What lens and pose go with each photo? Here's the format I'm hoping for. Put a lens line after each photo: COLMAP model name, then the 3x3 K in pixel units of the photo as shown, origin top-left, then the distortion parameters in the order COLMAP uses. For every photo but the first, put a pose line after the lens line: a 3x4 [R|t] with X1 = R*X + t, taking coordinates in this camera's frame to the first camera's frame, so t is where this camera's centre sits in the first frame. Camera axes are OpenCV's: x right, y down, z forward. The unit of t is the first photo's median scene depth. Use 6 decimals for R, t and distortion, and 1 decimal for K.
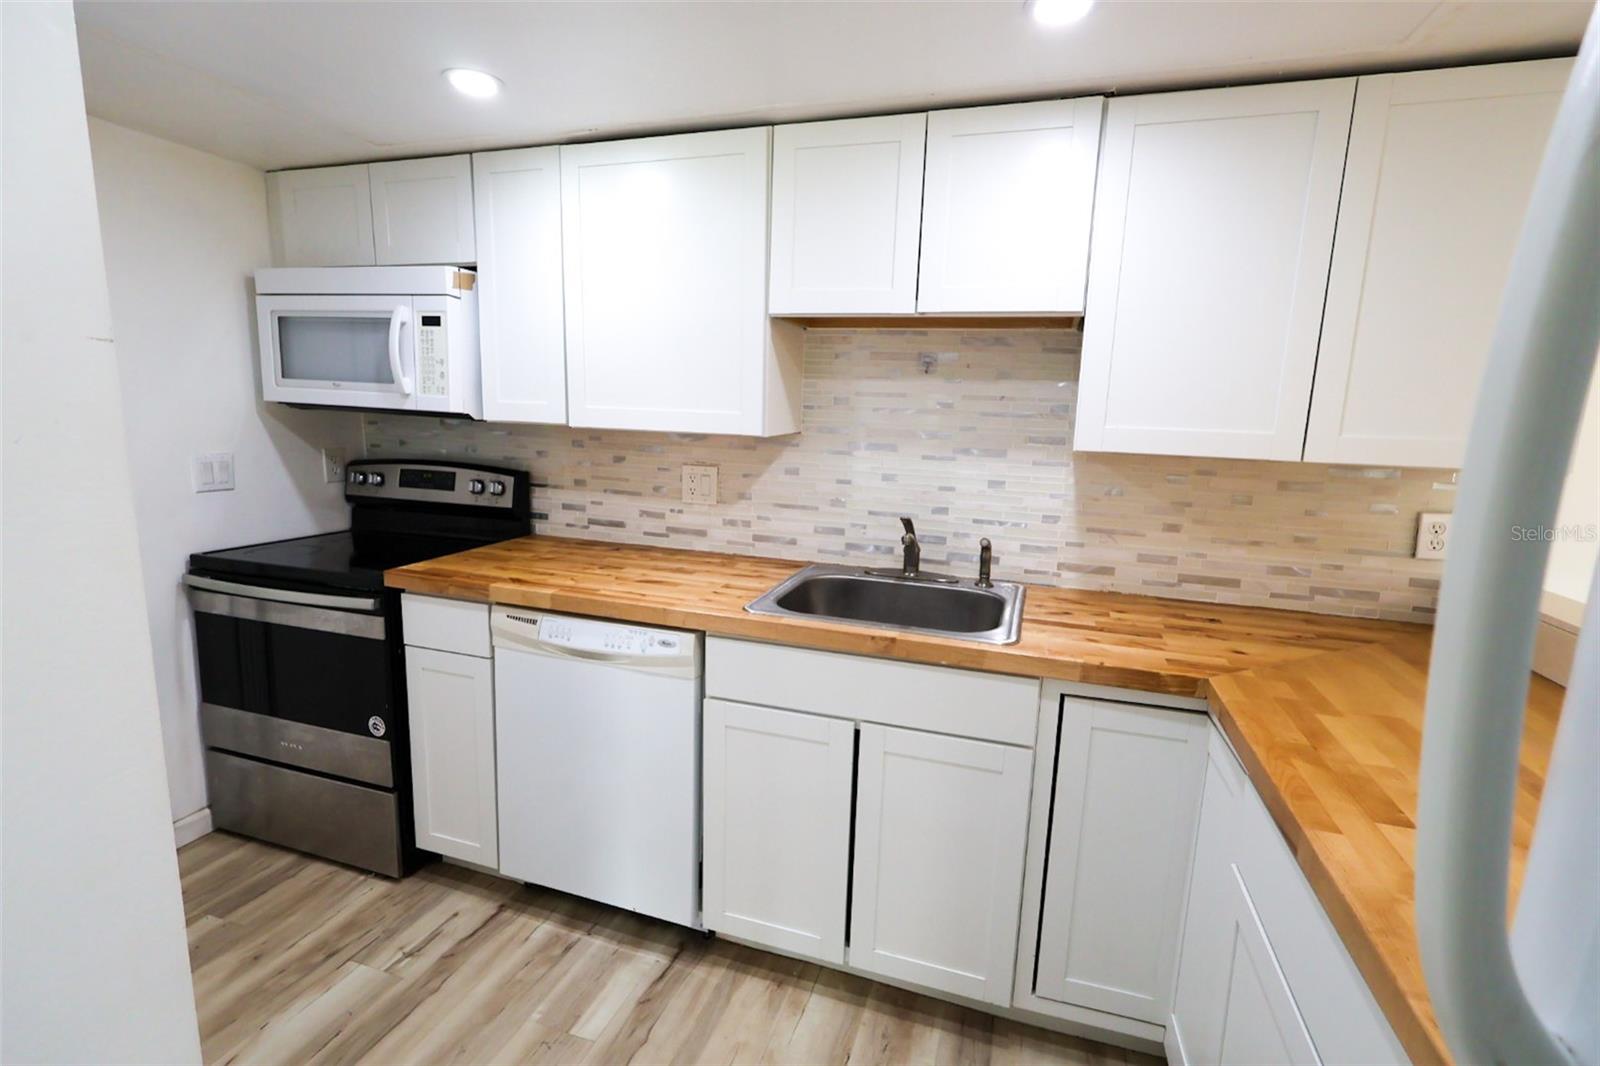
lens RADIAL K [[737.7, 0, 803.1], [0, 737.7, 530.9], [0, 0, 1]] dist [-0.000641, 0.000868]
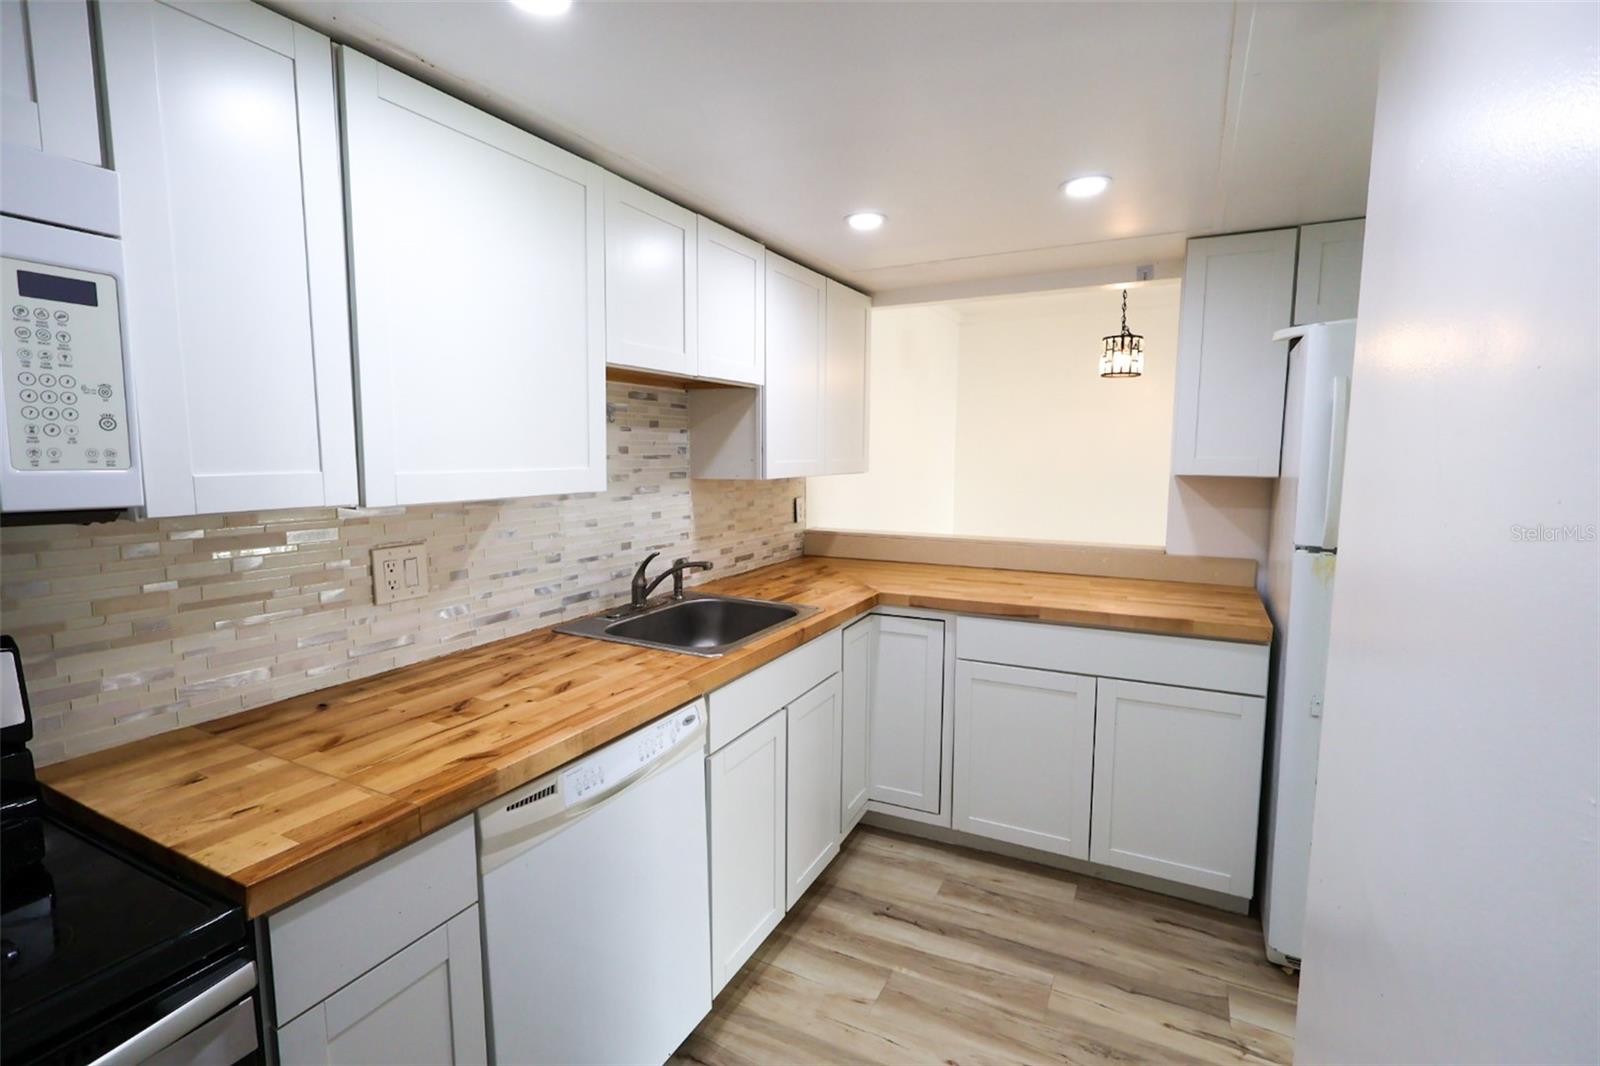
lens RADIAL K [[737.7, 0, 799.9], [0, 737.7, 530.7], [0, 0, 1]] dist [-0.000641, 0.000868]
pose [[0.161011, -0.141630, 0.976738, -0.896077], [0.168421, 0.979077, 0.114206, -0.139557], [-0.972476, 0.146115, 0.181495, 0.579715]]
